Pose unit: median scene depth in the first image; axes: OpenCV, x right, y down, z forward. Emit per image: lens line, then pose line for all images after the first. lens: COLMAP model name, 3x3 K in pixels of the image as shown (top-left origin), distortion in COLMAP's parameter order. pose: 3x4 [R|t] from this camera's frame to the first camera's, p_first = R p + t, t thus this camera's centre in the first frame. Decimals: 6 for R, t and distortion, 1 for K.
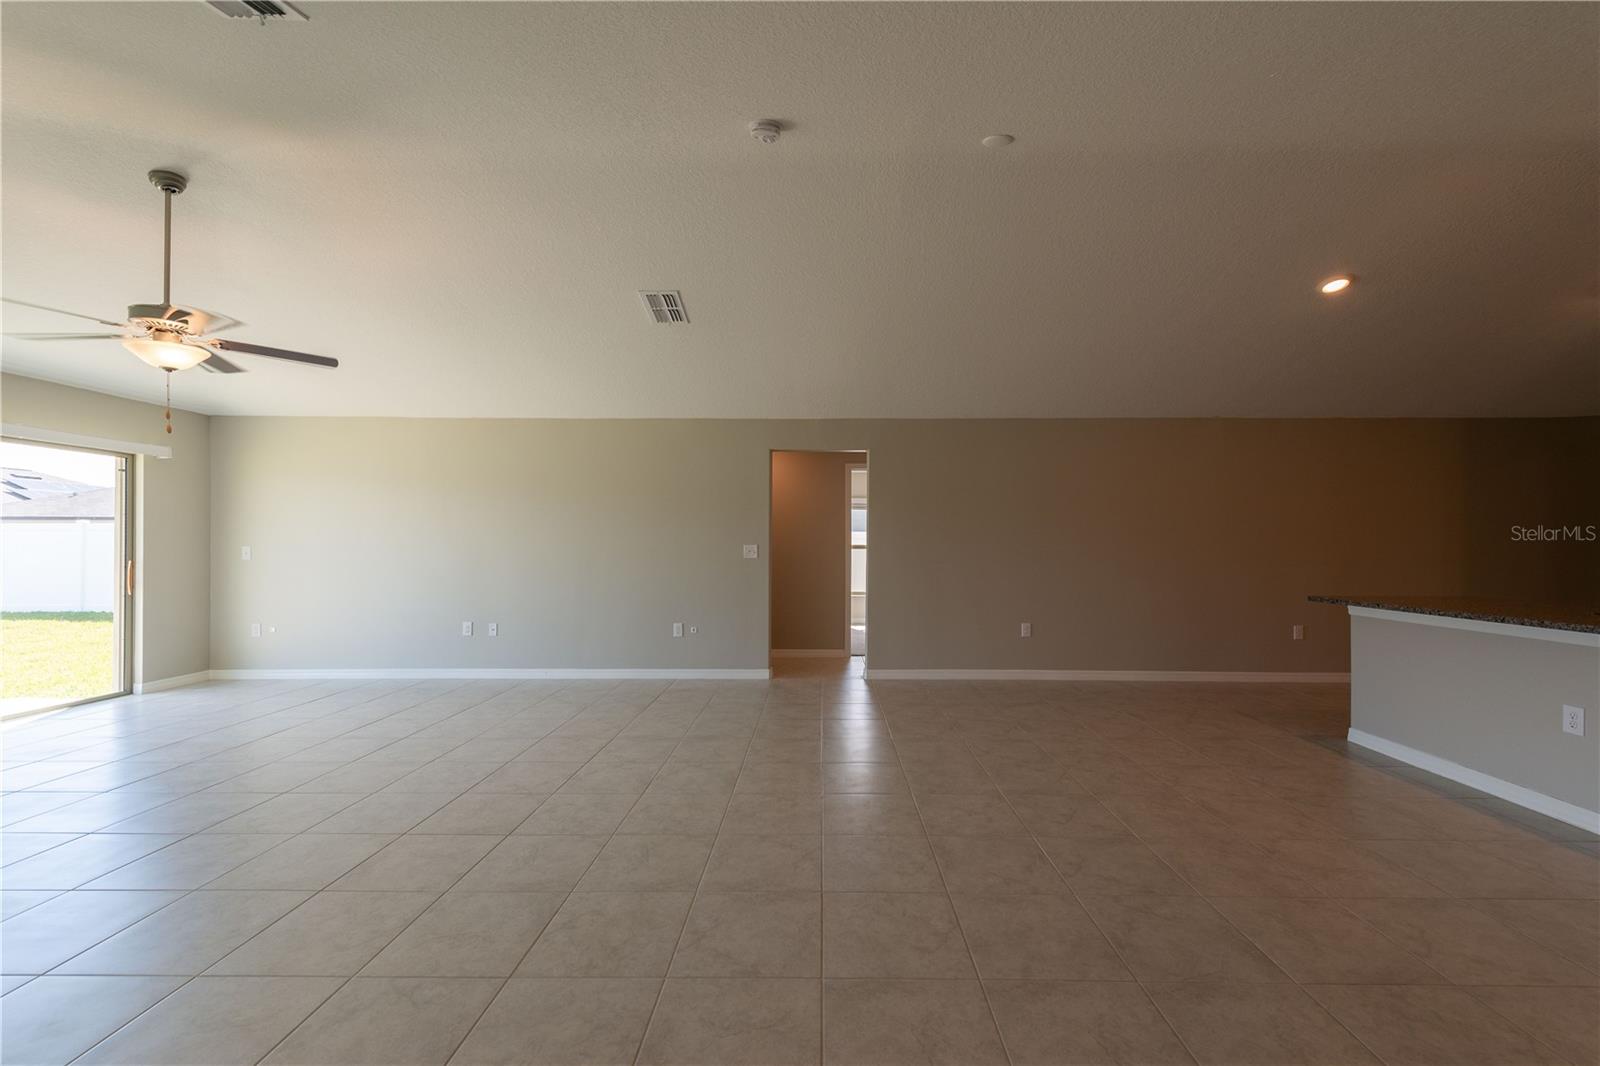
lens RADIAL K [[654.9, 0, 800.0], [0, 654.9, 533.0], [0, 0, 1]] dist [-0.000354, -0.000044]
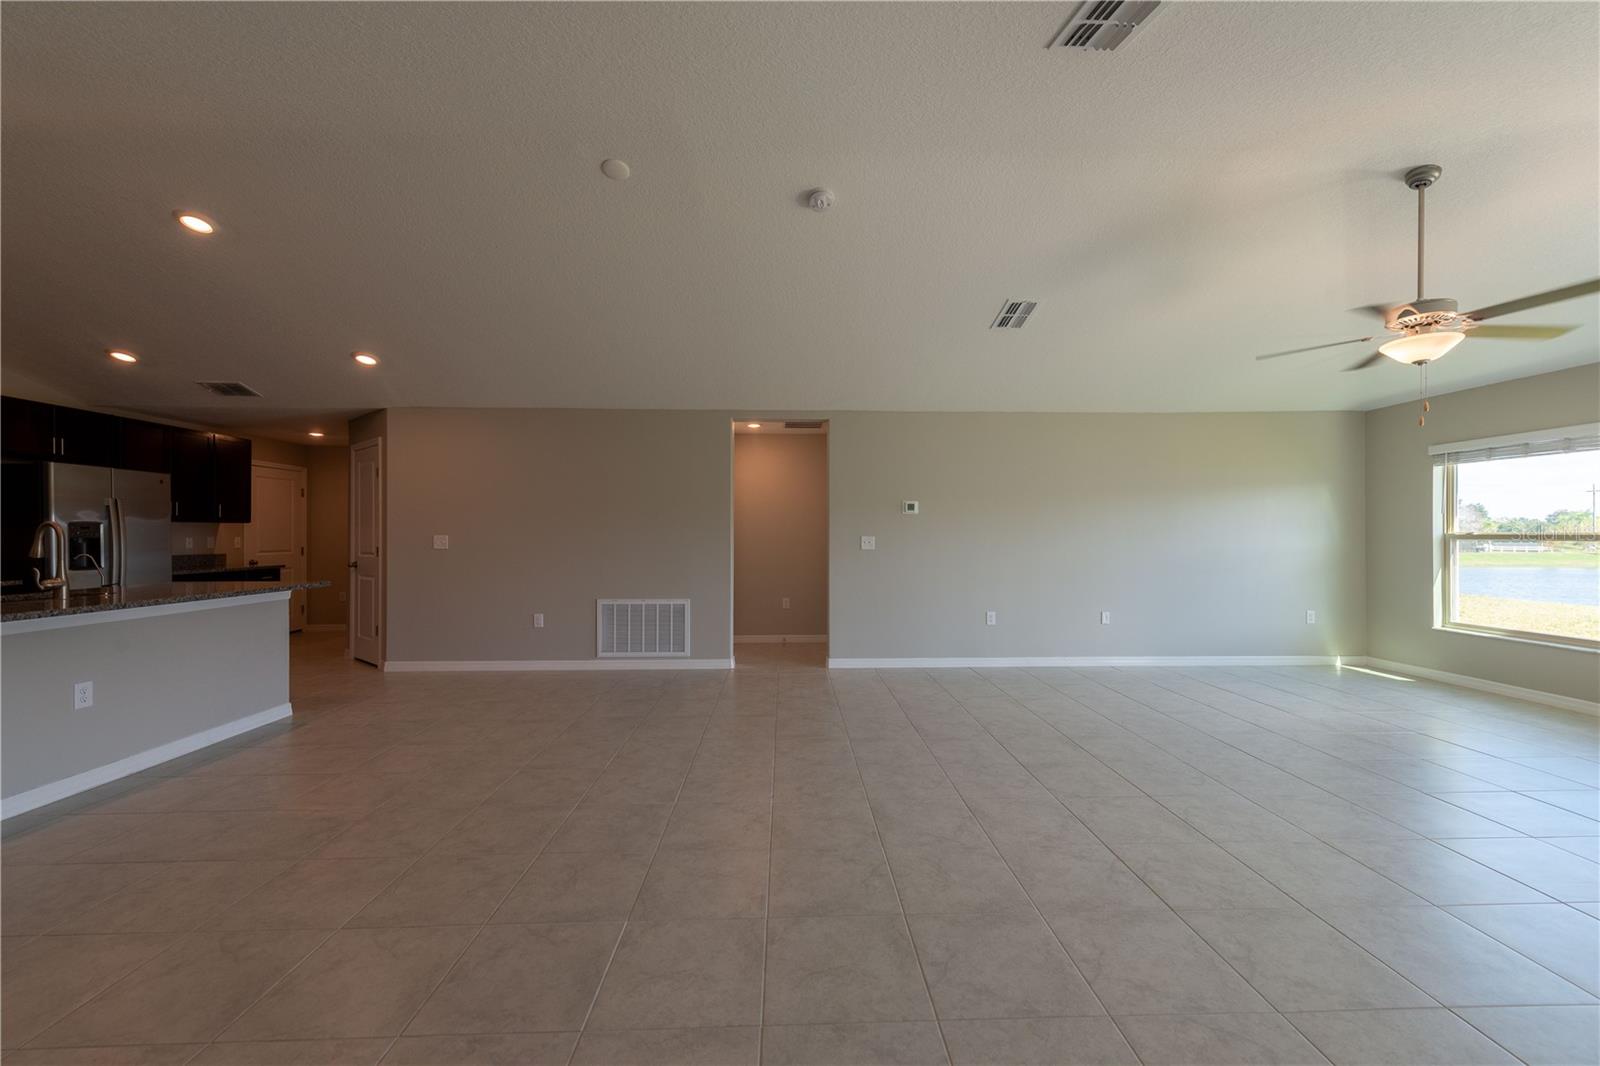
lens RADIAL K [[654.9, 0, 800.0], [0, 654.9, 533.0], [0, 0, 1]] dist [-0.000354, -0.000044]
pose [[-0.998257, -0.001969, -0.058992, 0.050473], [-0.000528, 0.999701, -0.024436, 0.038826], [0.059023, -0.024363, -0.997959, 1.967228]]
